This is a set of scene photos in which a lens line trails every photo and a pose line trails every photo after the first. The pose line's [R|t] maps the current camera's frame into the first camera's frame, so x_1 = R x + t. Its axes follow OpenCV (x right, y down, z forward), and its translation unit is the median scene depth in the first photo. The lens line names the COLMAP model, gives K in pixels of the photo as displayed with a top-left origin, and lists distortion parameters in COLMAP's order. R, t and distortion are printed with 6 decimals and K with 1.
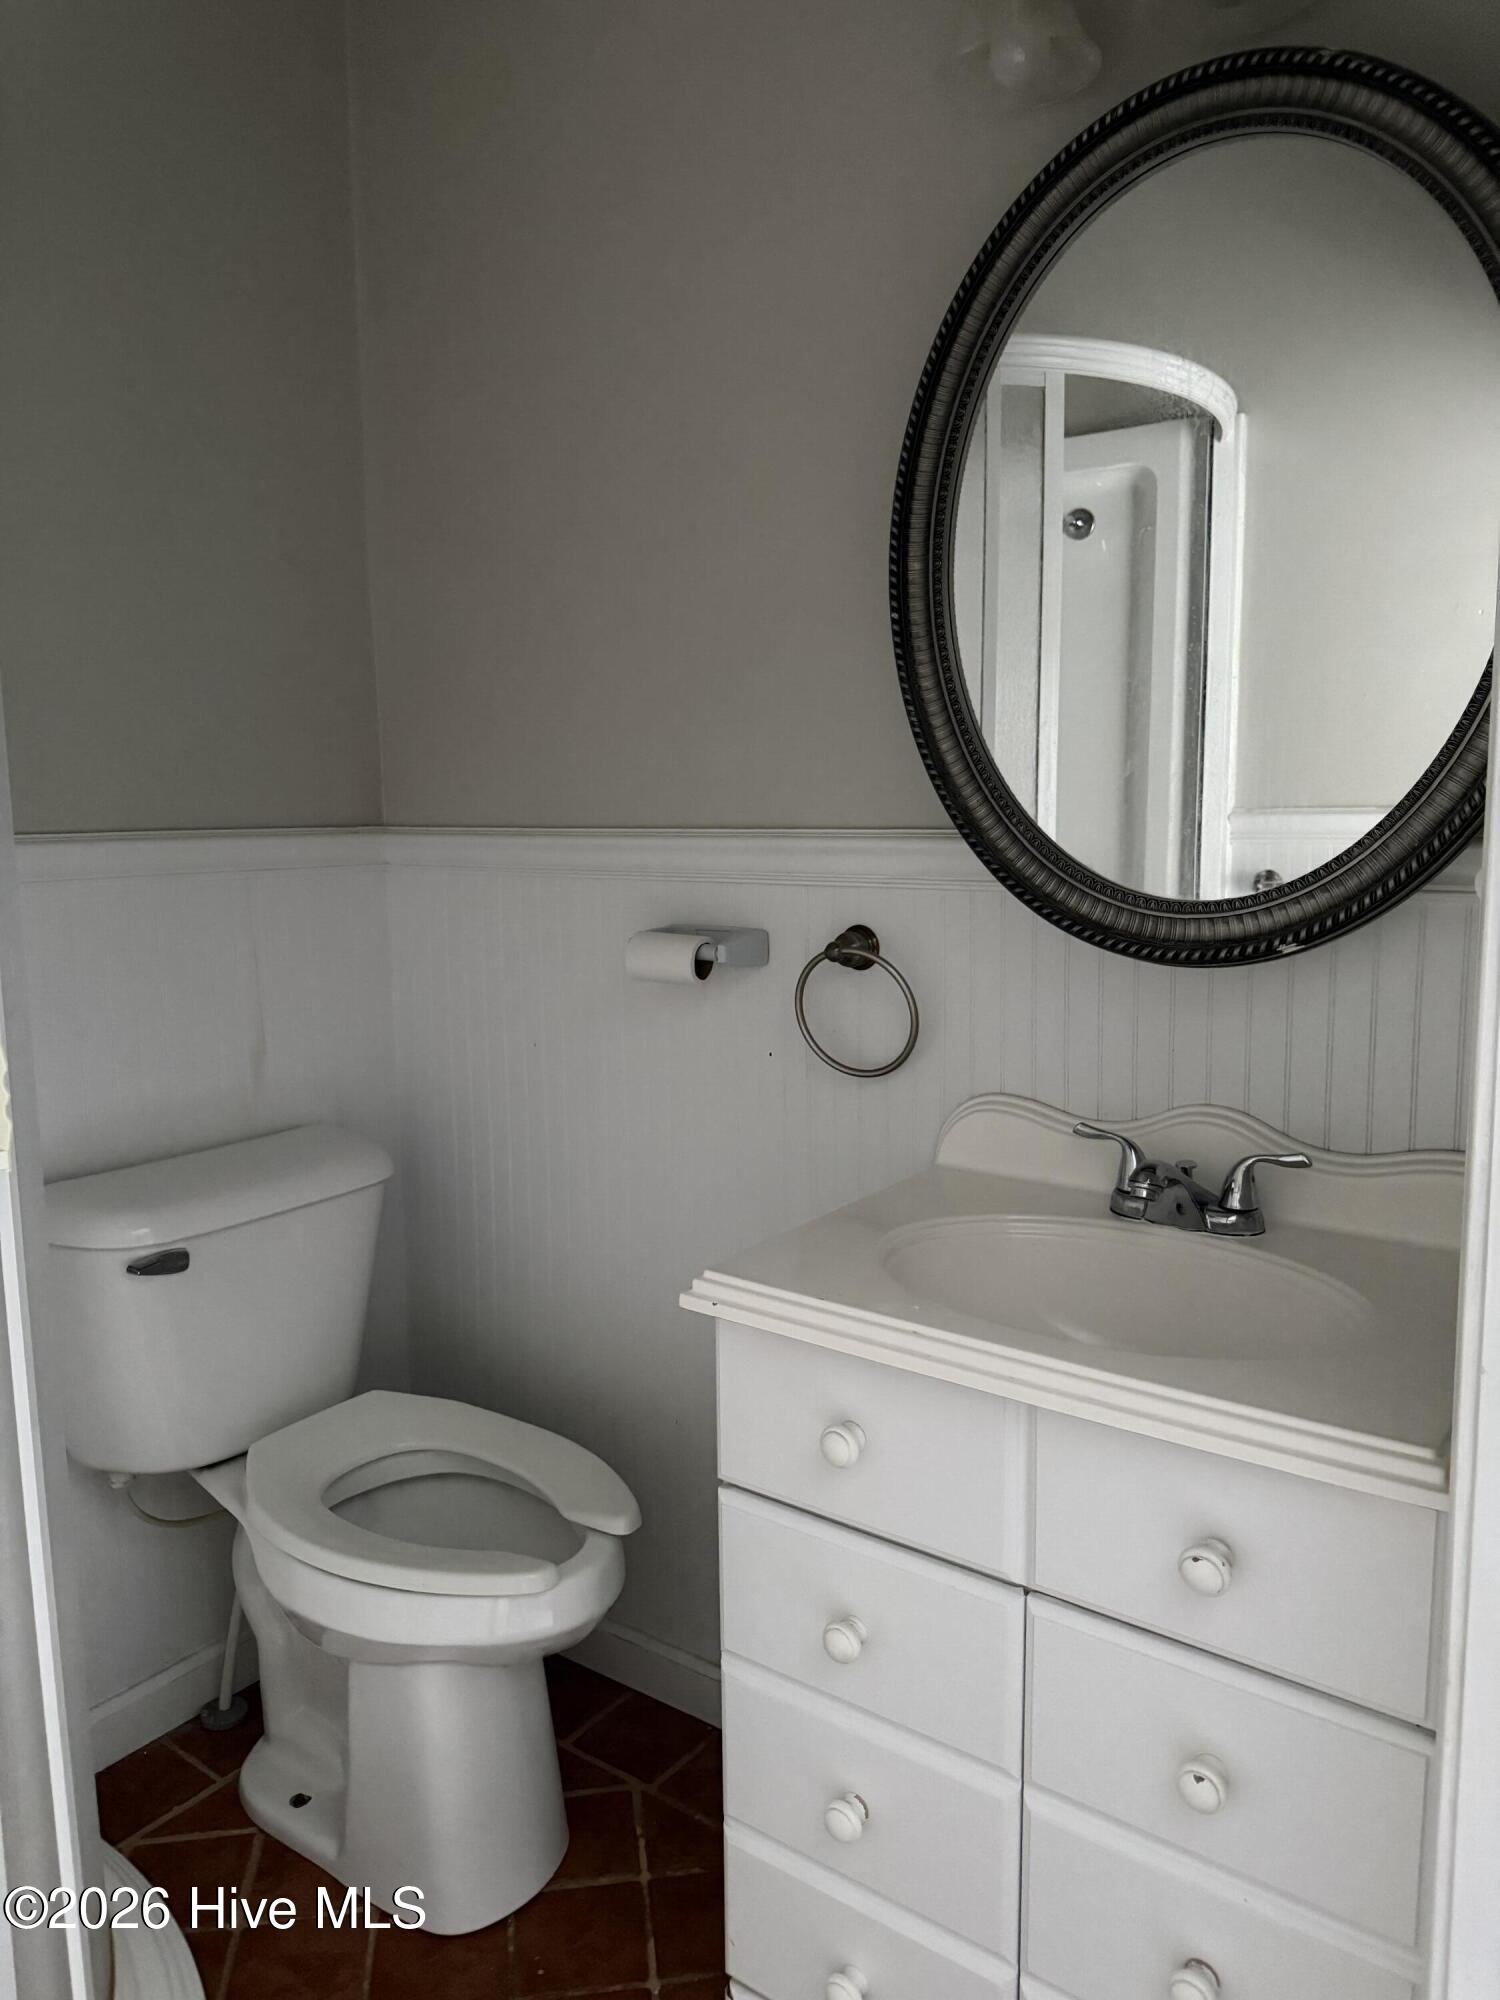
lens RADIAL K [[1427.0, 0, 761.6], [0, 1427.0, 985.4], [0, 0, 1]] dist [0.067842, -0.095076]
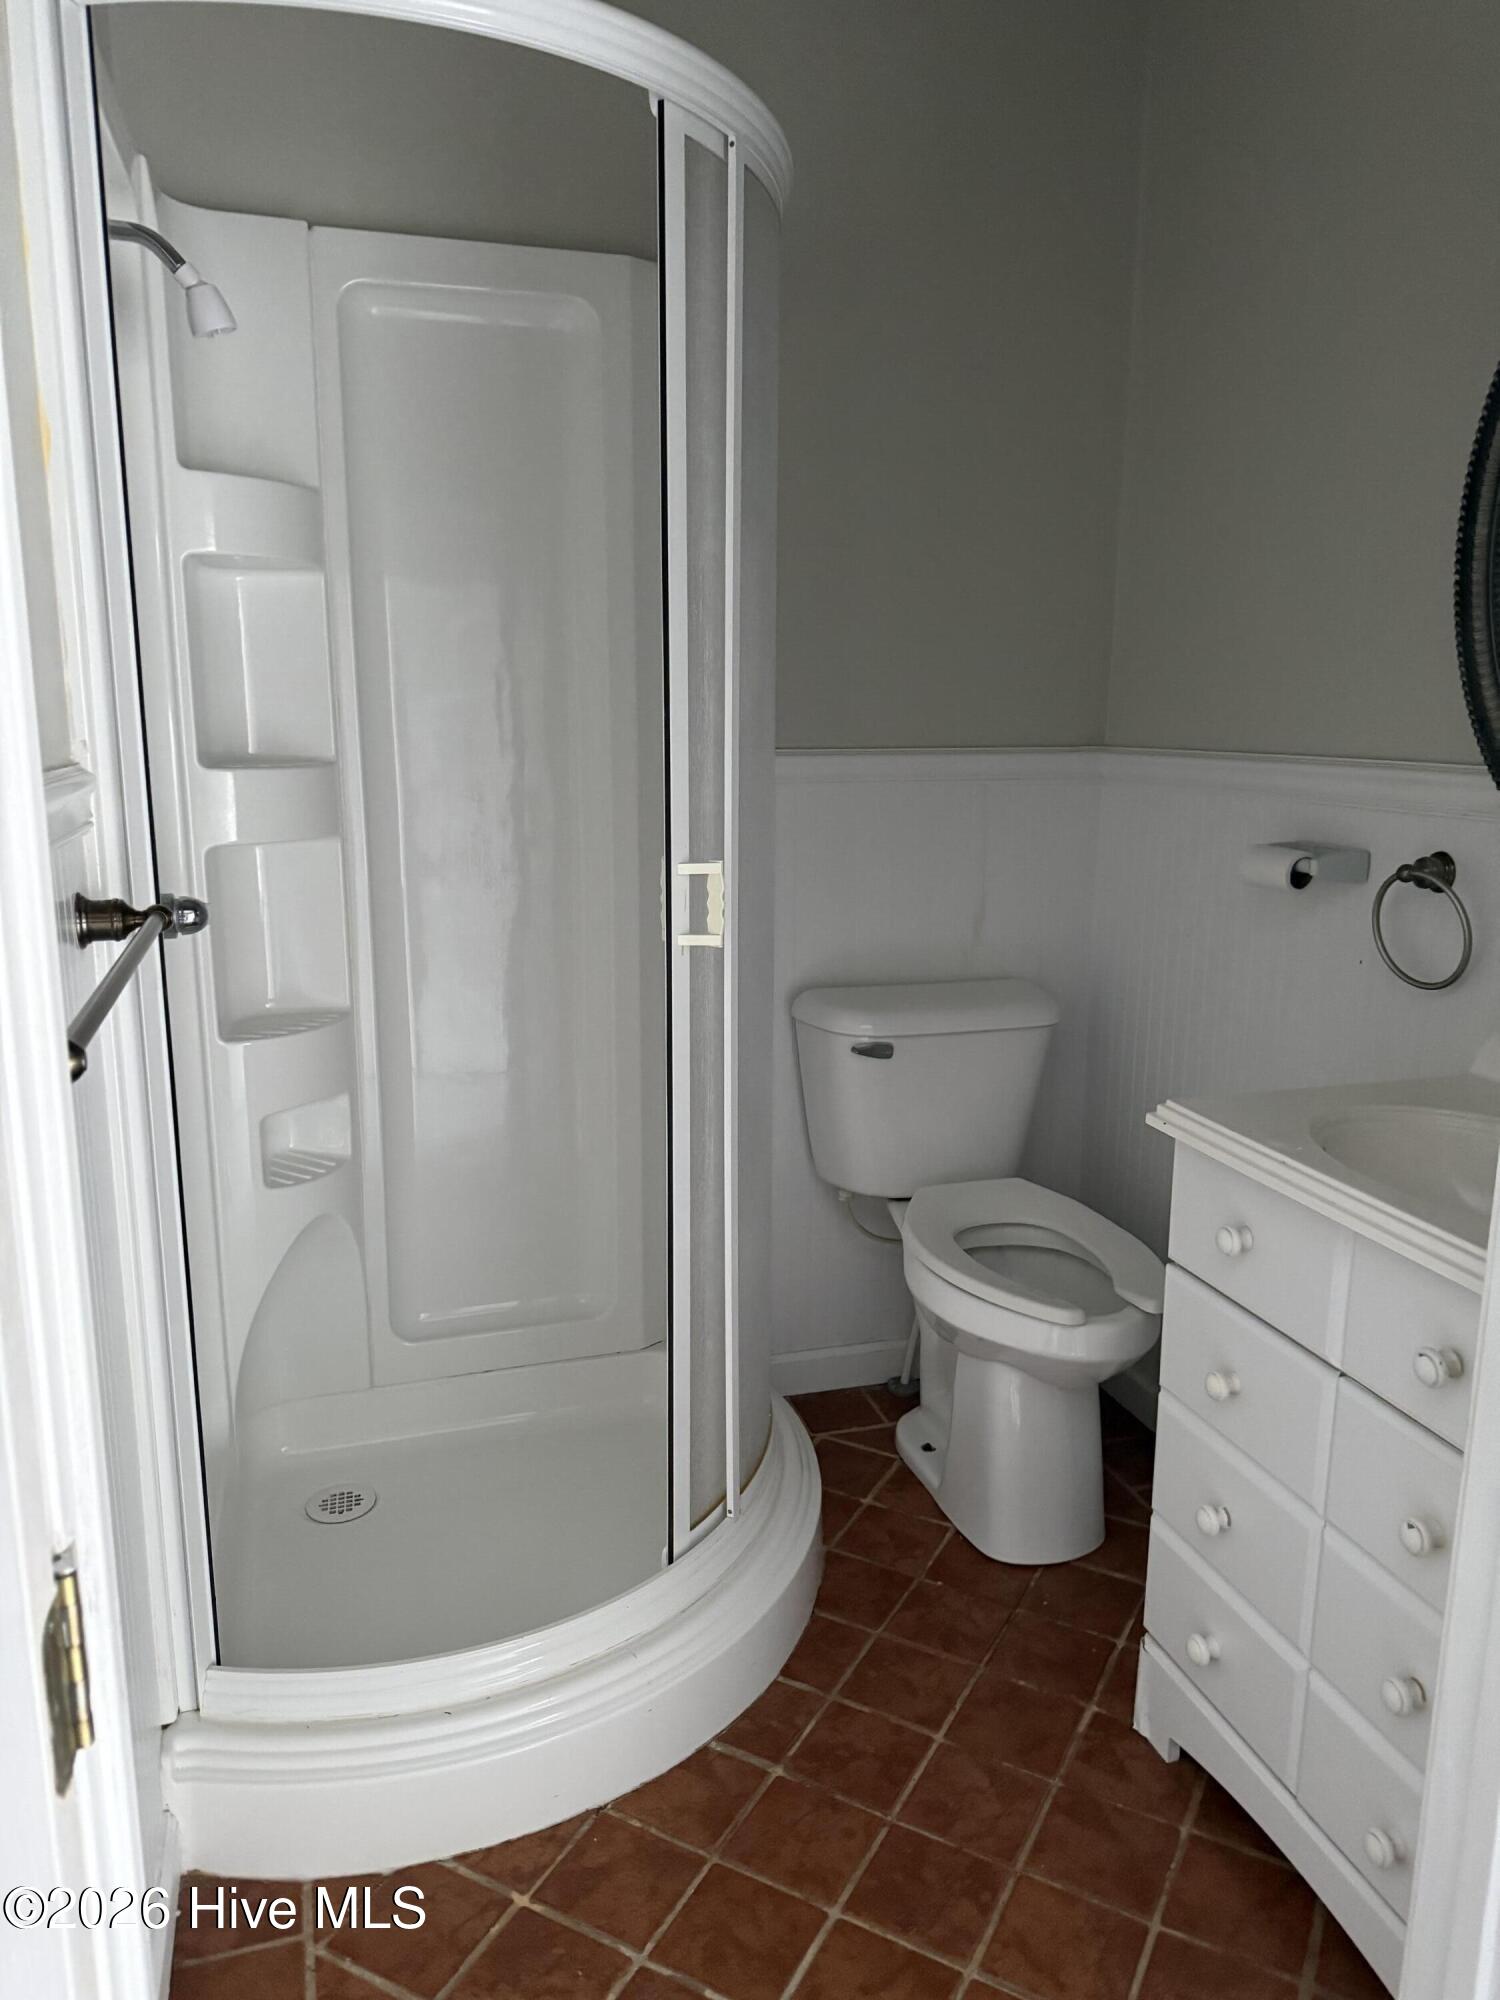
lens RADIAL K [[1427.0, 0, 759.7], [0, 1427.0, 996.8], [0, 0, 1]] dist [0.067842, -0.095076]
pose [[0.801433, 0.136530, -0.582293, 0.314133], [-0.094212, 0.990260, 0.102519, 0.004316], [0.590618, -0.027303, 0.806489, -0.217458]]
